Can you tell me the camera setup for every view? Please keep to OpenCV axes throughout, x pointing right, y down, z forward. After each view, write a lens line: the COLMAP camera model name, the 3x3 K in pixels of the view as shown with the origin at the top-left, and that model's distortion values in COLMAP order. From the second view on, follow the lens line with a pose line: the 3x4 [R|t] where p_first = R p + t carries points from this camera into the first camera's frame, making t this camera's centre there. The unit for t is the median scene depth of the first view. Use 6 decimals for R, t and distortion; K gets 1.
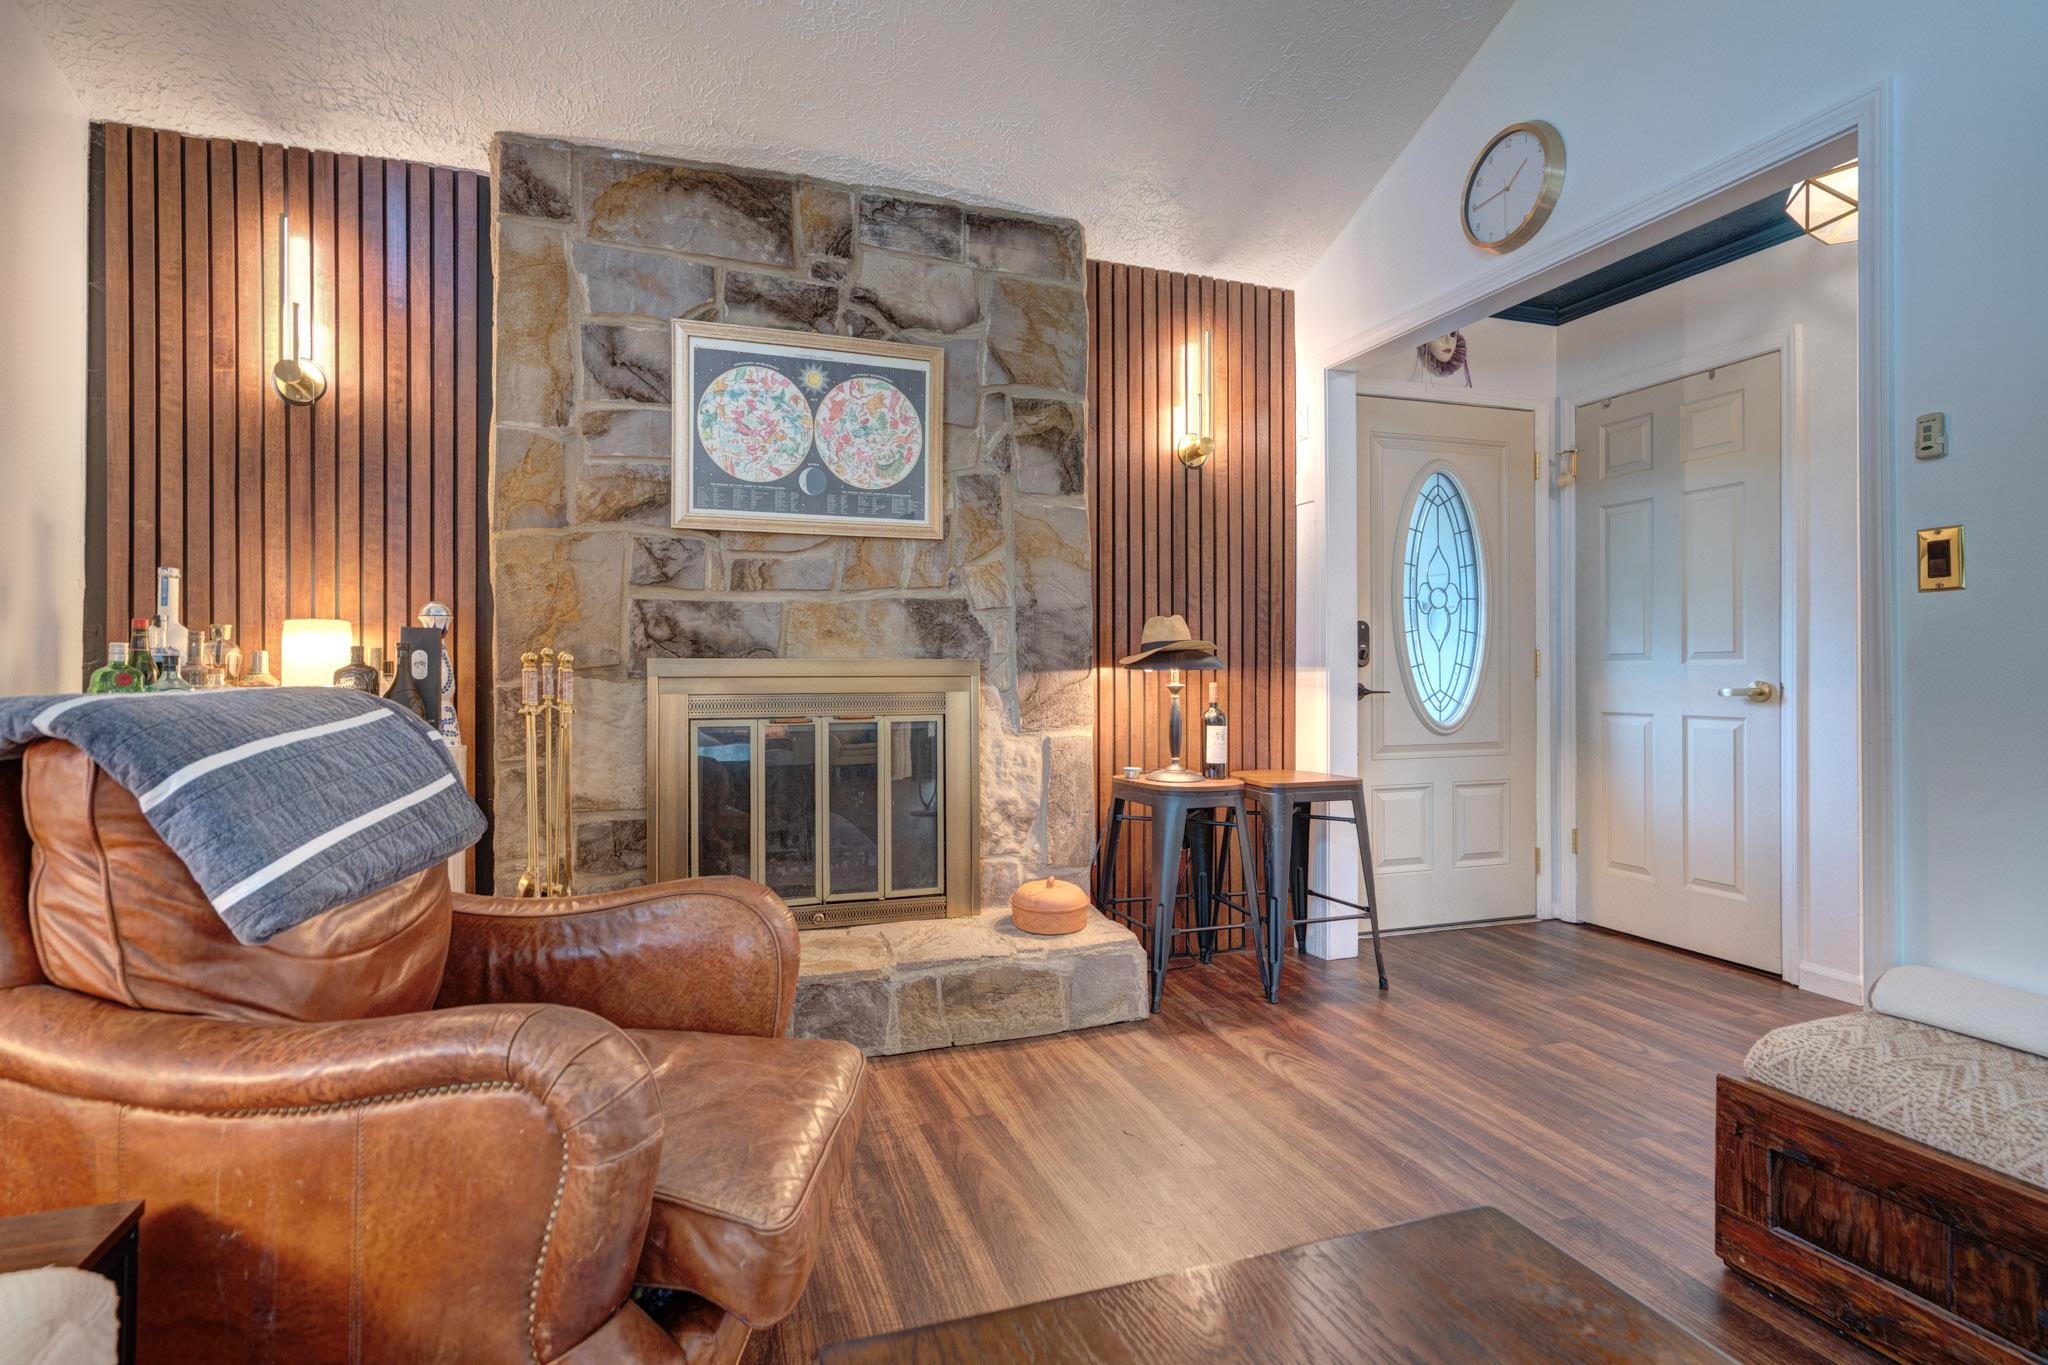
lens RADIAL K [[1030.8, 0, 1035.2], [0, 1030.8, 668.5], [0, 0, 1]] dist [-0.000986, 0.002183]
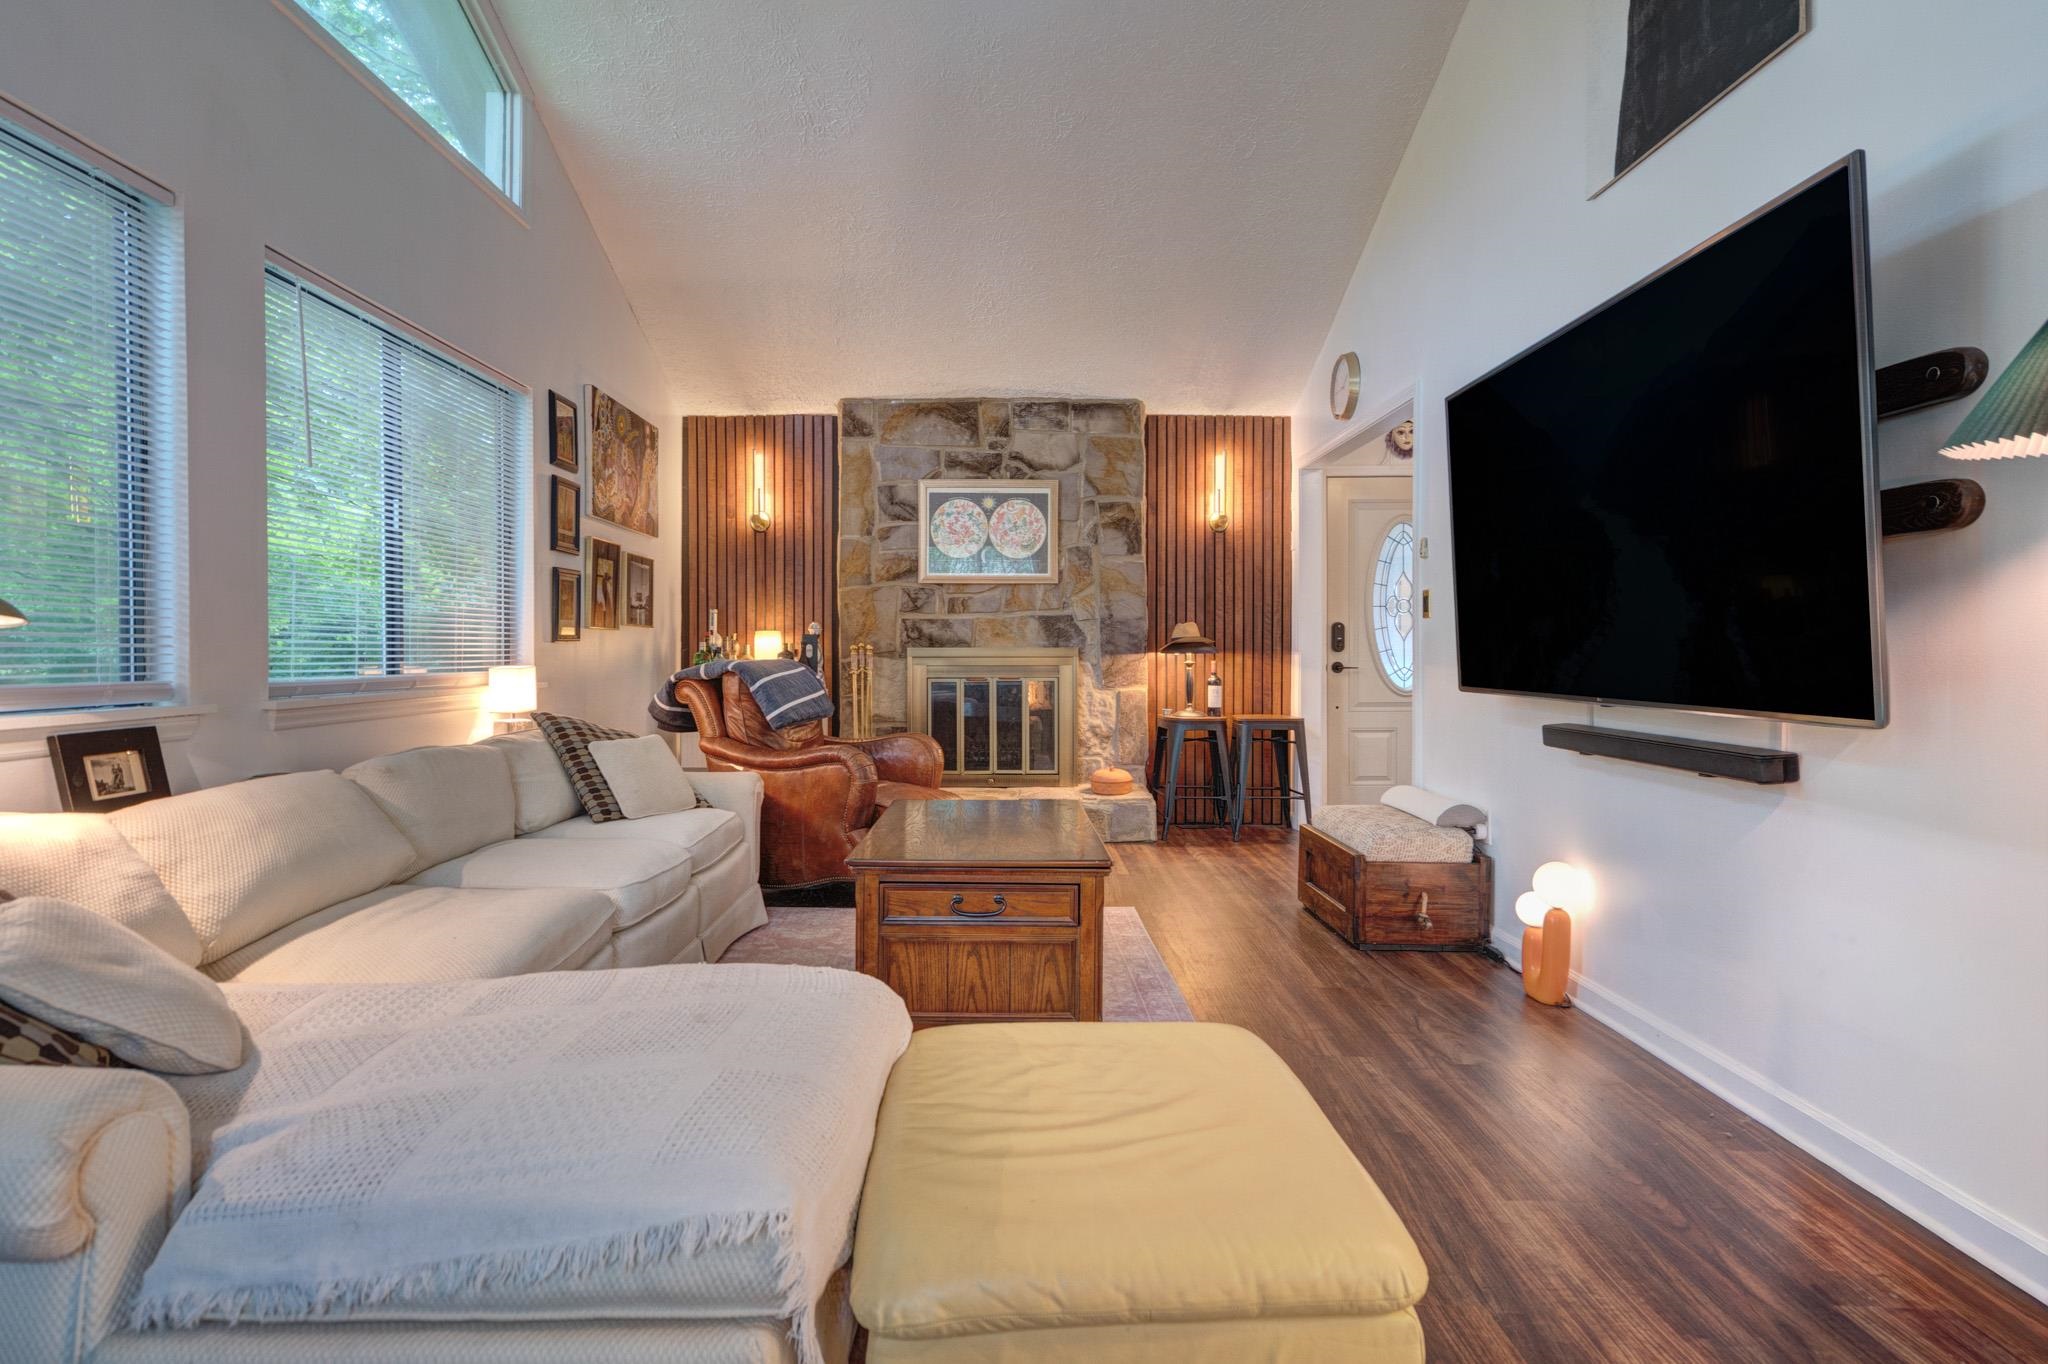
lens RADIAL K [[1064.8, 0, 1051.1], [0, 1064.8, 655.7], [0, 0, 1]] dist [0.000539, 0.005257]
pose [[0.956334, 0.001622, -0.292271, 0.491376], [-0.000283, 0.999989, 0.004621, -0.003757], [0.292275, -0.004337, 0.956324, -0.895325]]
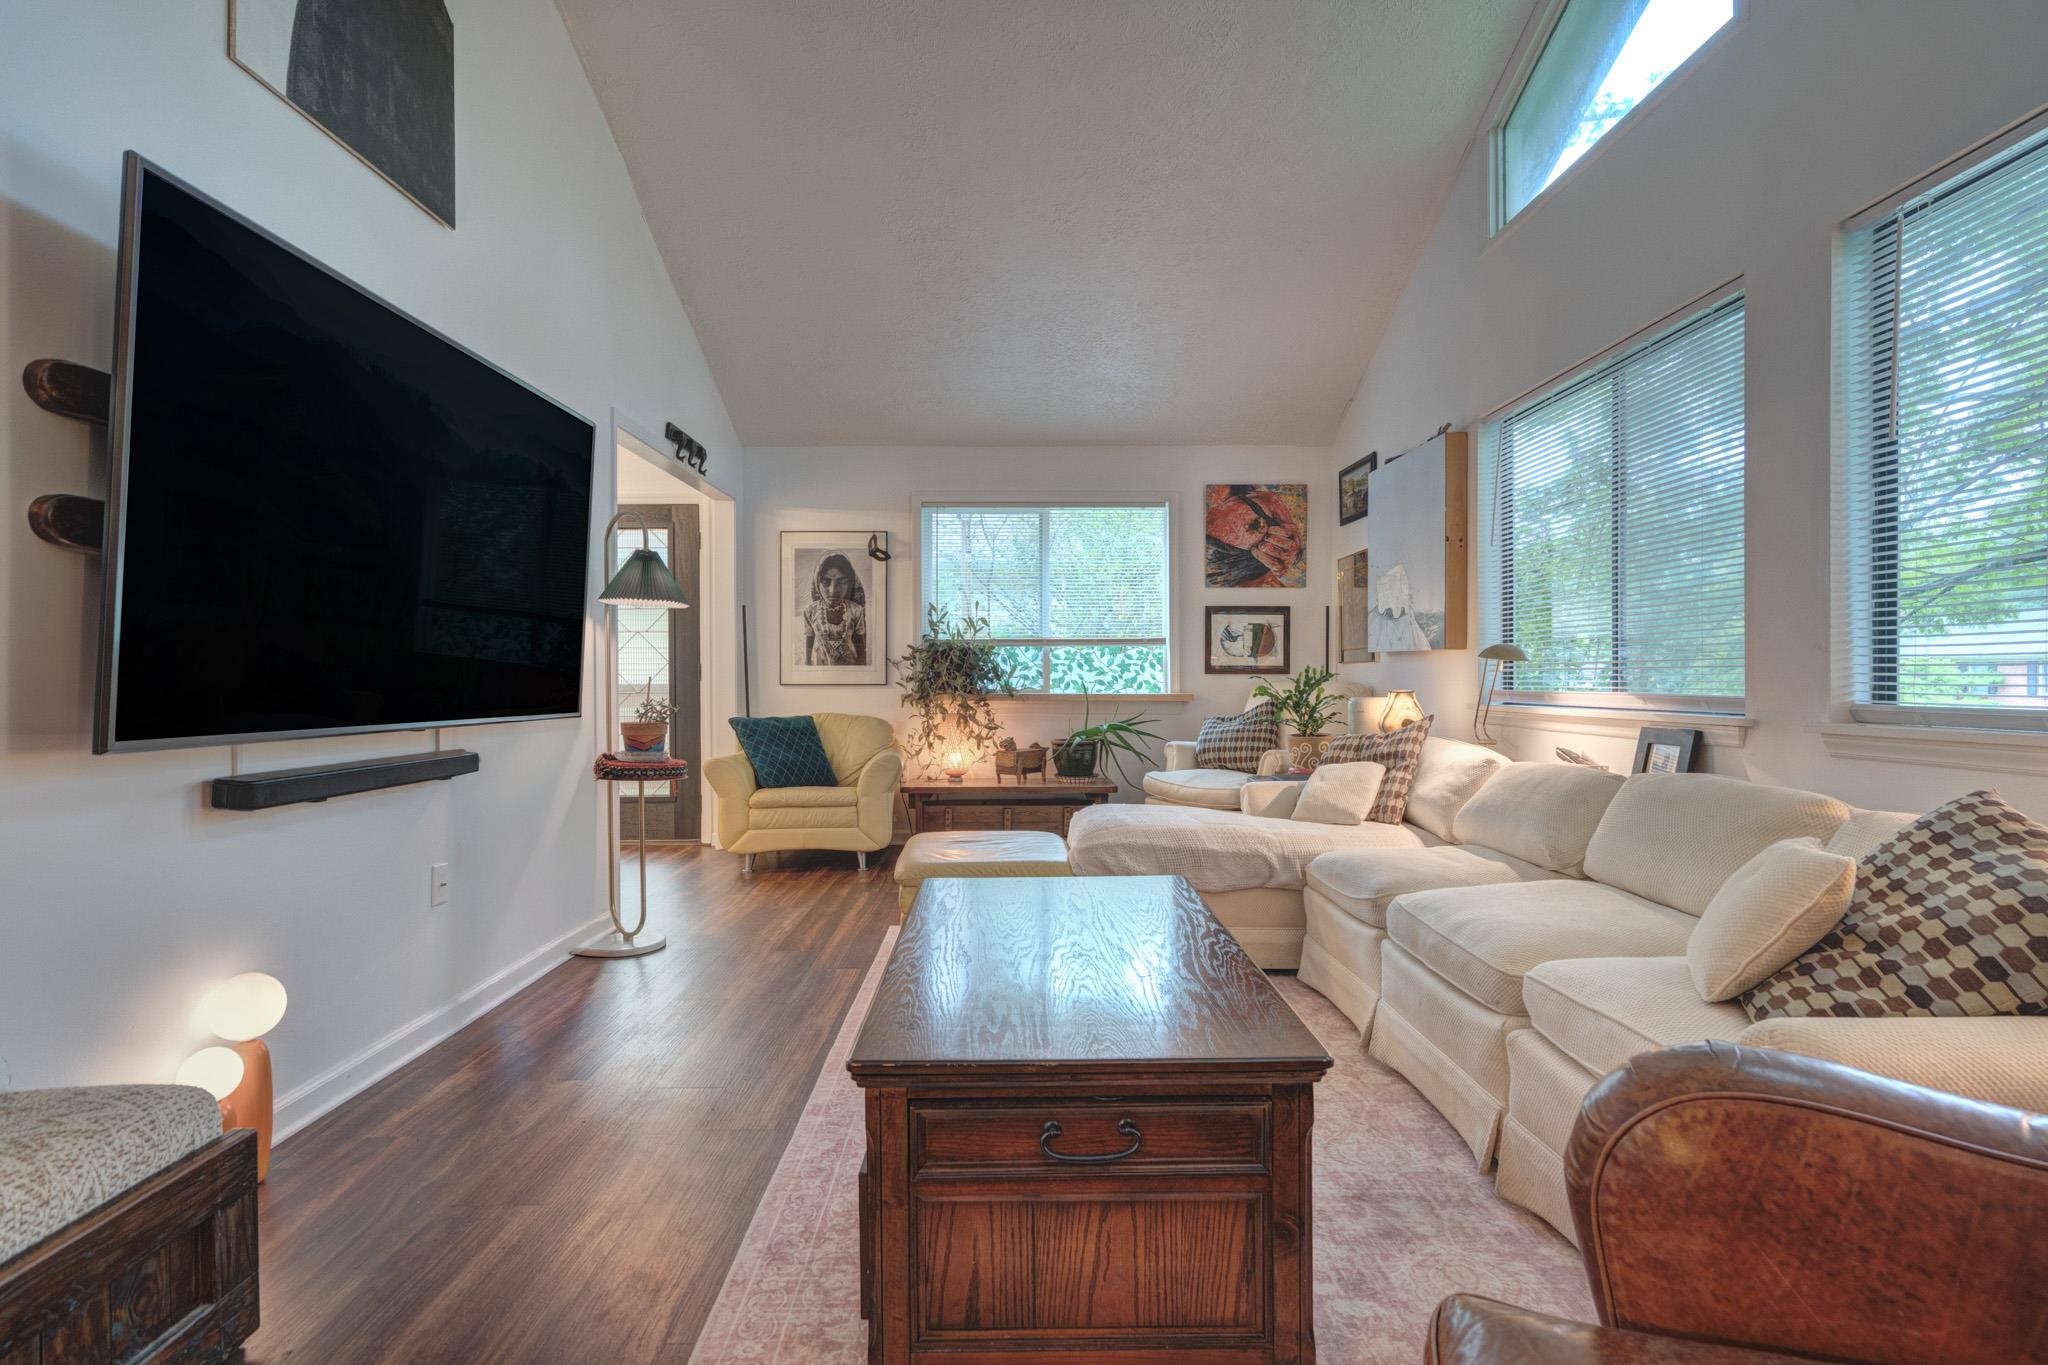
lens RADIAL K [[1030.8, 0, 1026.9], [0, 1030.8, 687.2], [0, 0, 1]] dist [-0.000986, 0.002183]
pose [[-0.947038, 0.000651, 0.321121, -1.429225], [0.003360, 0.999963, 0.007881, 0.015945], [-0.321104, 0.008542, -0.947005, 4.669044]]
